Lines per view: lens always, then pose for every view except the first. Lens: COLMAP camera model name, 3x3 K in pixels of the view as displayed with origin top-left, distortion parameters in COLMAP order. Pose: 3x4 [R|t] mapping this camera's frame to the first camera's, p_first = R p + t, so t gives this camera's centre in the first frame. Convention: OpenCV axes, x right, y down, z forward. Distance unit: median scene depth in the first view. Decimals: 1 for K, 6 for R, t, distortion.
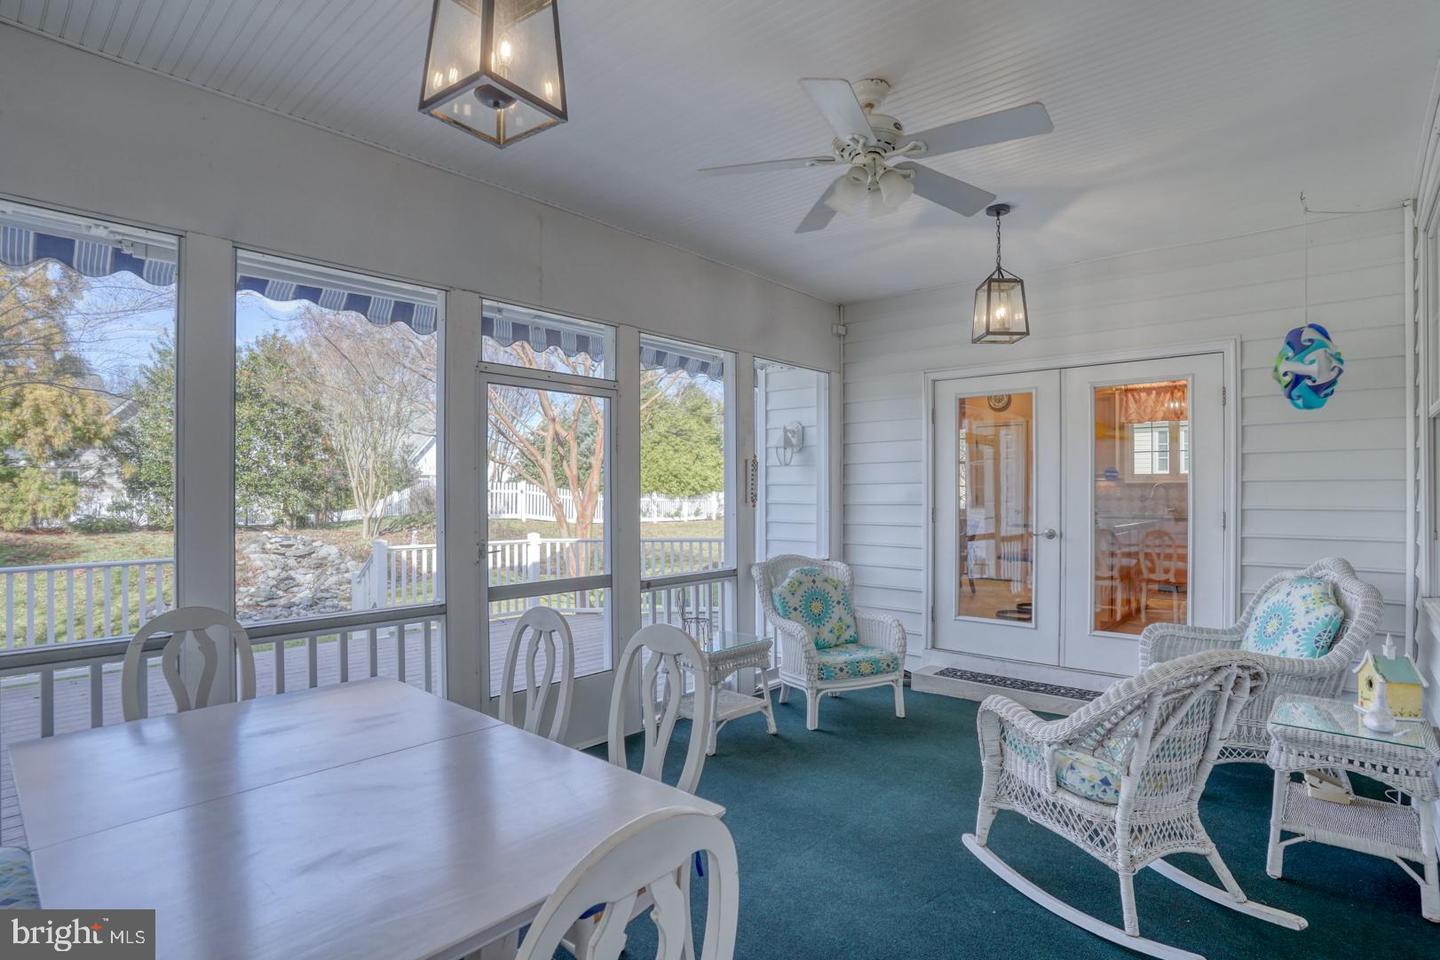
lens RADIAL K [[720.2, 0, 720.0], [0, 720.2, 480.0], [0, 0, 1]] dist [-0.084681, 0.036757]
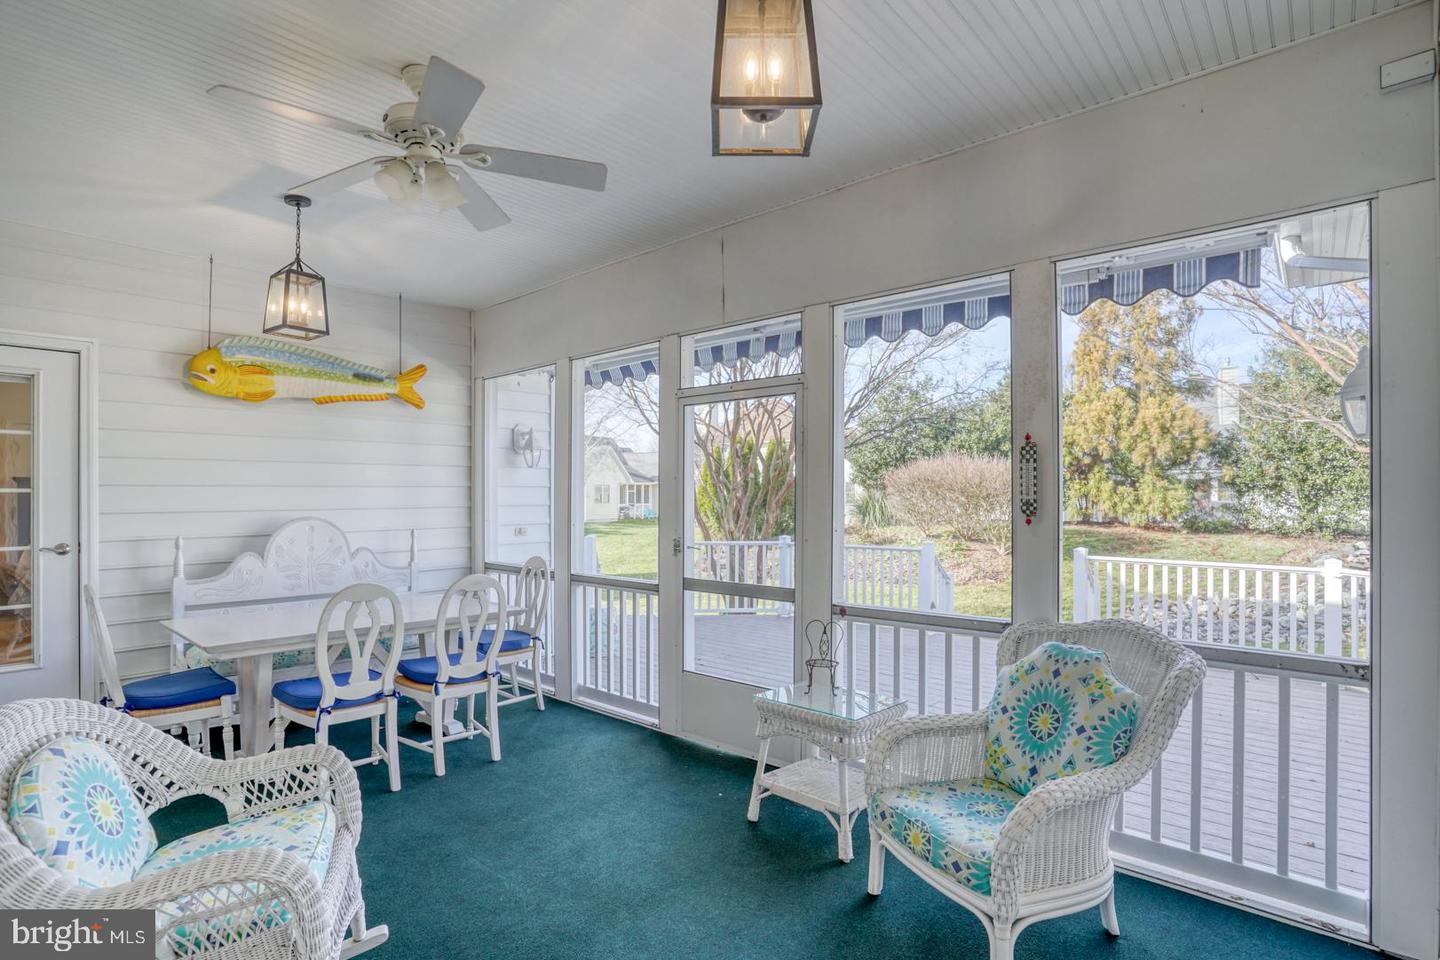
lens RADIAL K [[724.7, 0, 670.3], [0, 724.7, 483.6], [0, 0, 1]] dist [-0.001118, -0.000132]
pose [[-0.015501, -0.017255, -0.999731, 0.768223], [0.013550, 0.999756, -0.017465, 0.013269], [0.999788, -0.013817, -0.015263, 0.859481]]
